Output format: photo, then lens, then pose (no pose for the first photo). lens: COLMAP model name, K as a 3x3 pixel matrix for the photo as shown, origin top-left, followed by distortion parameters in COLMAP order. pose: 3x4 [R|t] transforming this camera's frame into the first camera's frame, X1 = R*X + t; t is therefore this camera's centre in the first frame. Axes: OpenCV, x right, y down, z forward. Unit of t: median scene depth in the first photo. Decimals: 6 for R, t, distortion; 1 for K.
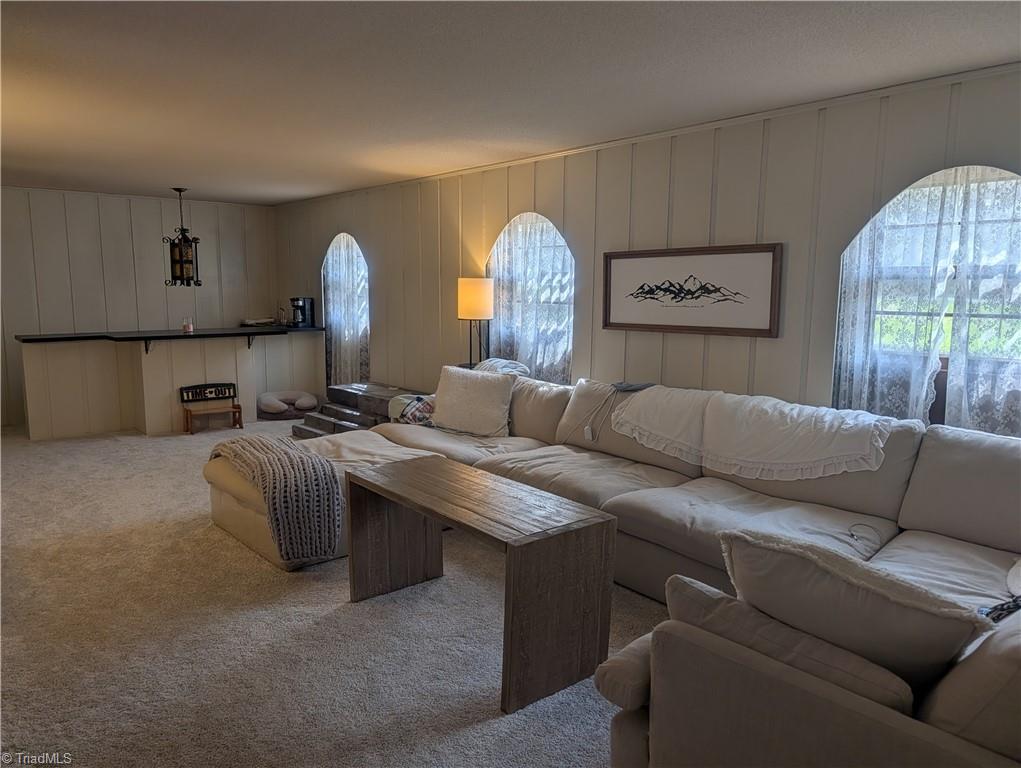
lens RADIAL K [[741.1, 0, 510.6], [0, 741.1, 384.6], [0, 0, 1]] dist [0.018331, -0.020444]
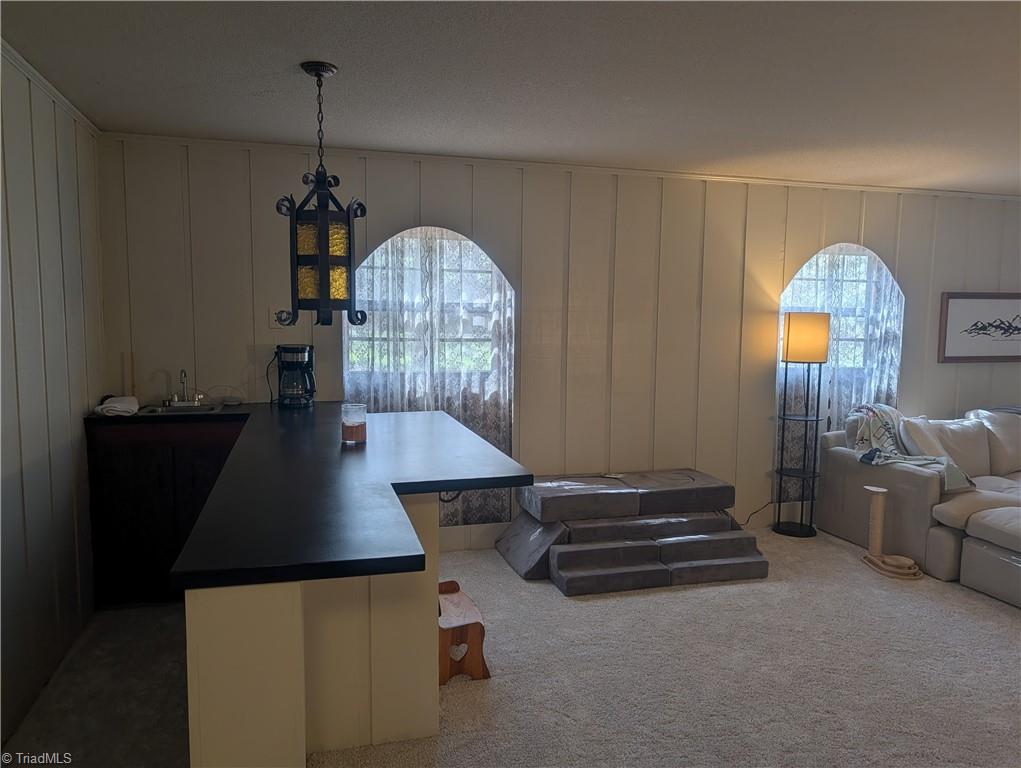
lens RADIAL K [[741.1, 0, 507.8], [0, 741.1, 393.5], [0, 0, 1]] dist [0.018331, -0.020444]
pose [[0.406854, -0.096058, 0.908428, -1.190473], [0.112981, 0.992112, 0.054306, -0.171969], [-0.906479, 0.080541, 0.414498, 1.204611]]
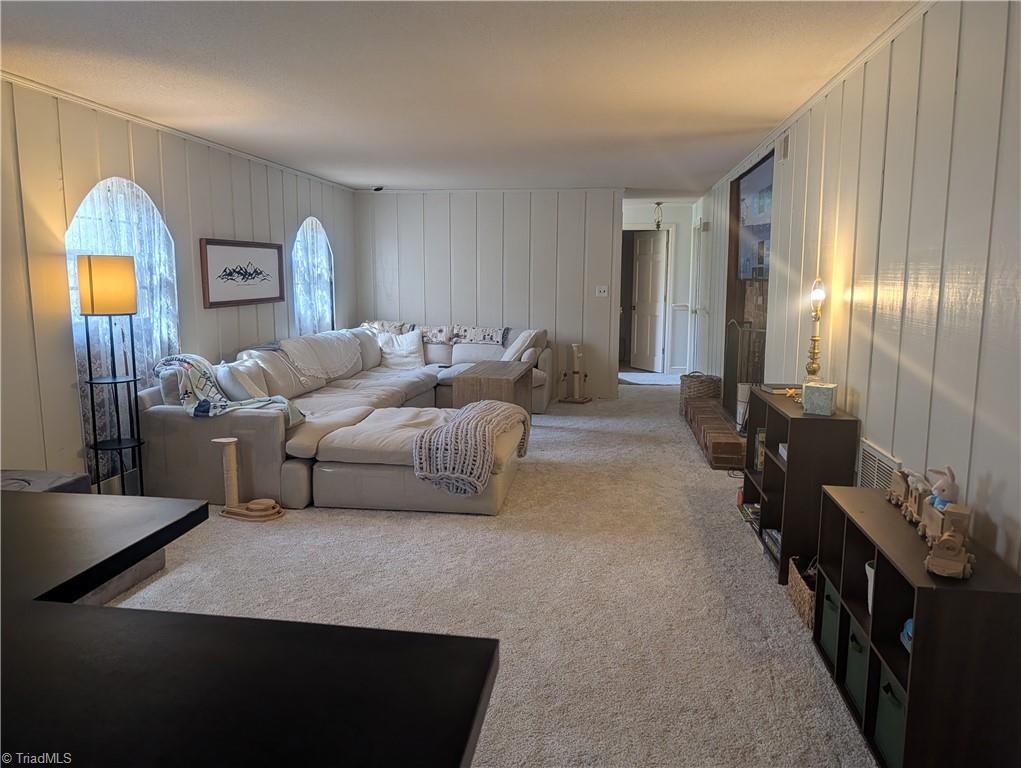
lens RADIAL K [[741.1, 0, 509.5], [0, 741.1, 379.0], [0, 0, 1]] dist [0.018331, -0.020444]
pose [[-0.680504, -0.110879, 0.724307, -1.045171], [0.087539, 0.969103, 0.230598, -0.201092], [-0.727497, 0.220328, -0.649772, 1.508314]]
